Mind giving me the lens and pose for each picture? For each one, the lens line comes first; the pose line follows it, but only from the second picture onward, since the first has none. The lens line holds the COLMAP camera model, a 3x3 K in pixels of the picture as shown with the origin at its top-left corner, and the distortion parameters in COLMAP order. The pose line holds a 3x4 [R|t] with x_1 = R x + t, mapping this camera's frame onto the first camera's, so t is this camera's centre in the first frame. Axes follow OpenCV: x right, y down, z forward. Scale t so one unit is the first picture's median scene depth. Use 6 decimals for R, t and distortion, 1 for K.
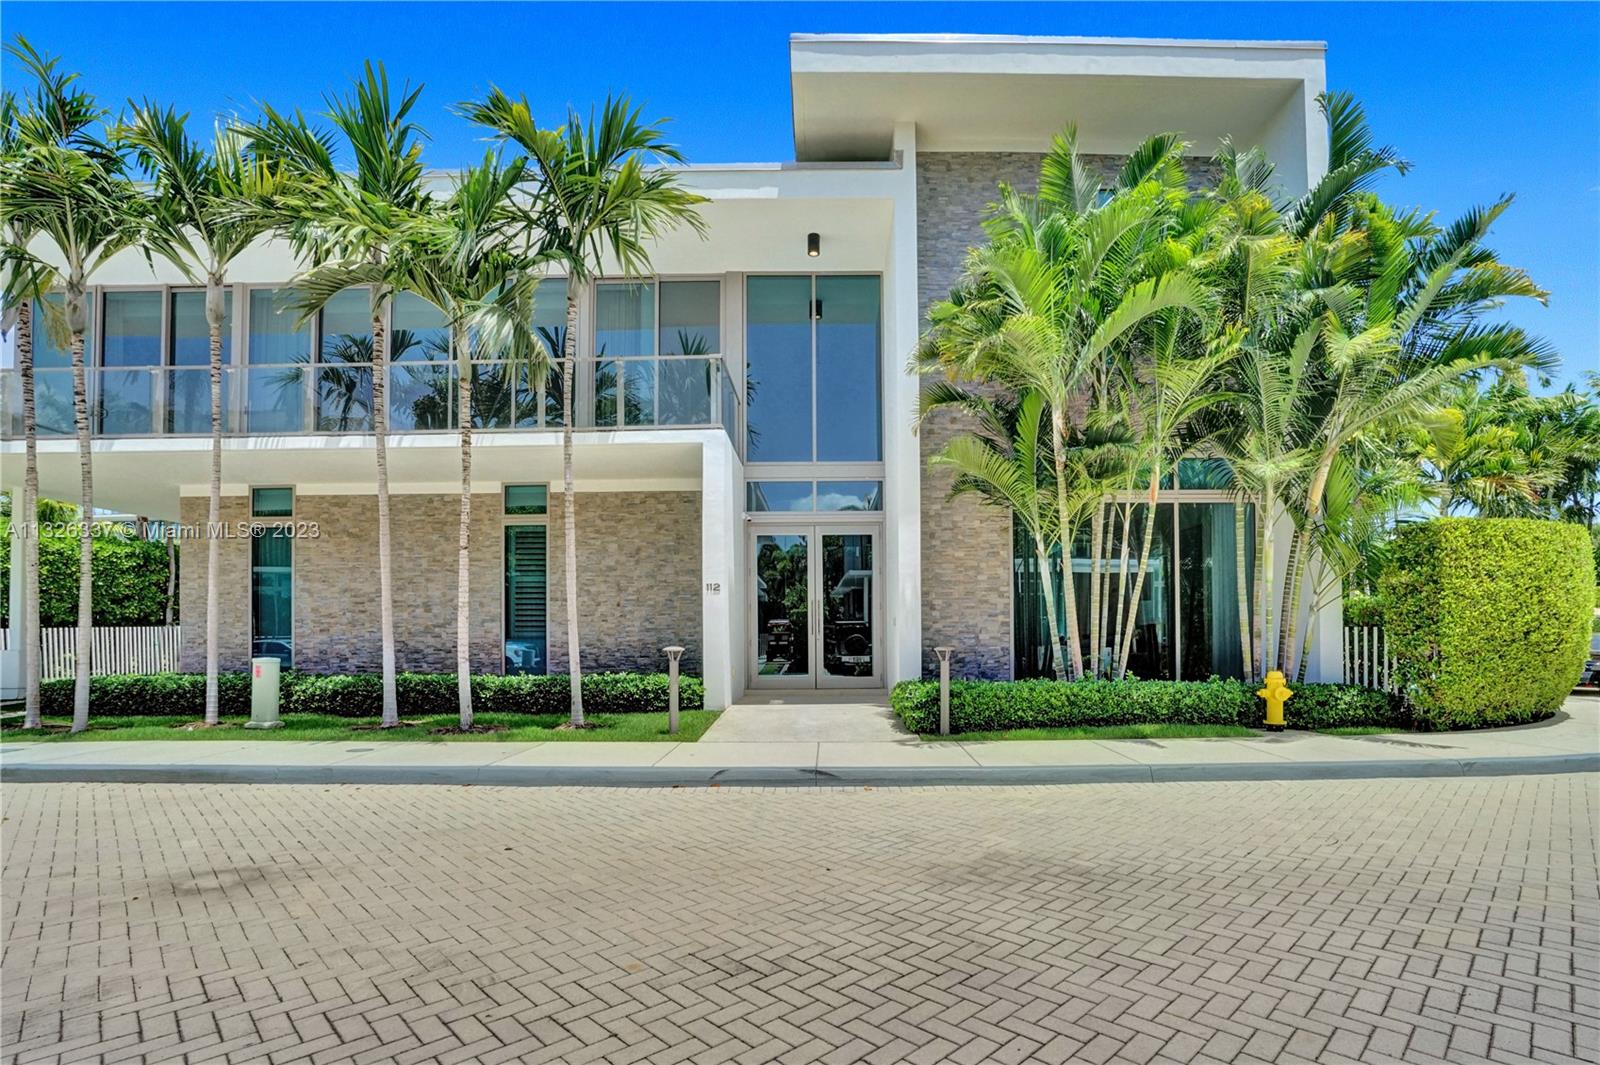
lens RADIAL K [[759.5, 0, 808.7], [0, 759.5, 525.8], [0, 0, 1]] dist [-0.052812, 0.017534]
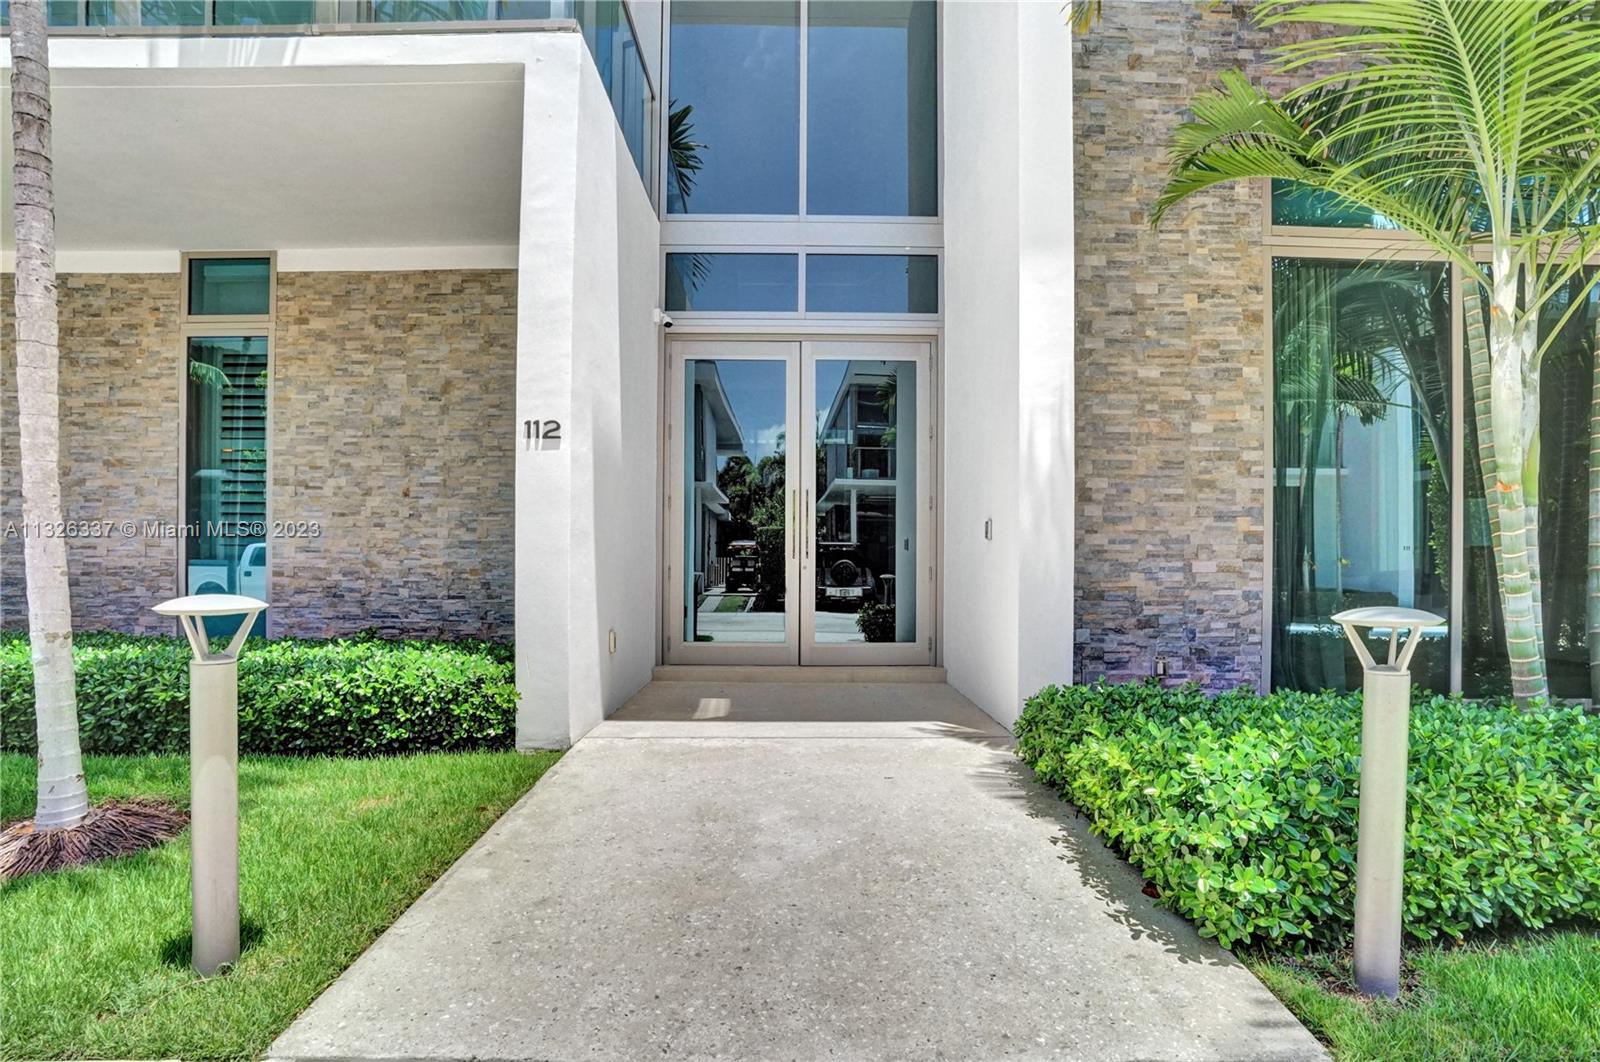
lens RADIAL K [[759.5, 0, 795.9], [0, 759.5, 541.6], [0, 0, 1]] dist [-0.052812, 0.017534]
pose [[0.999685, 0.013207, 0.021335, -0.004601], [-0.015618, 0.992996, 0.117110, 0.074381], [-0.019639, -0.117406, 0.992890, 0.504215]]
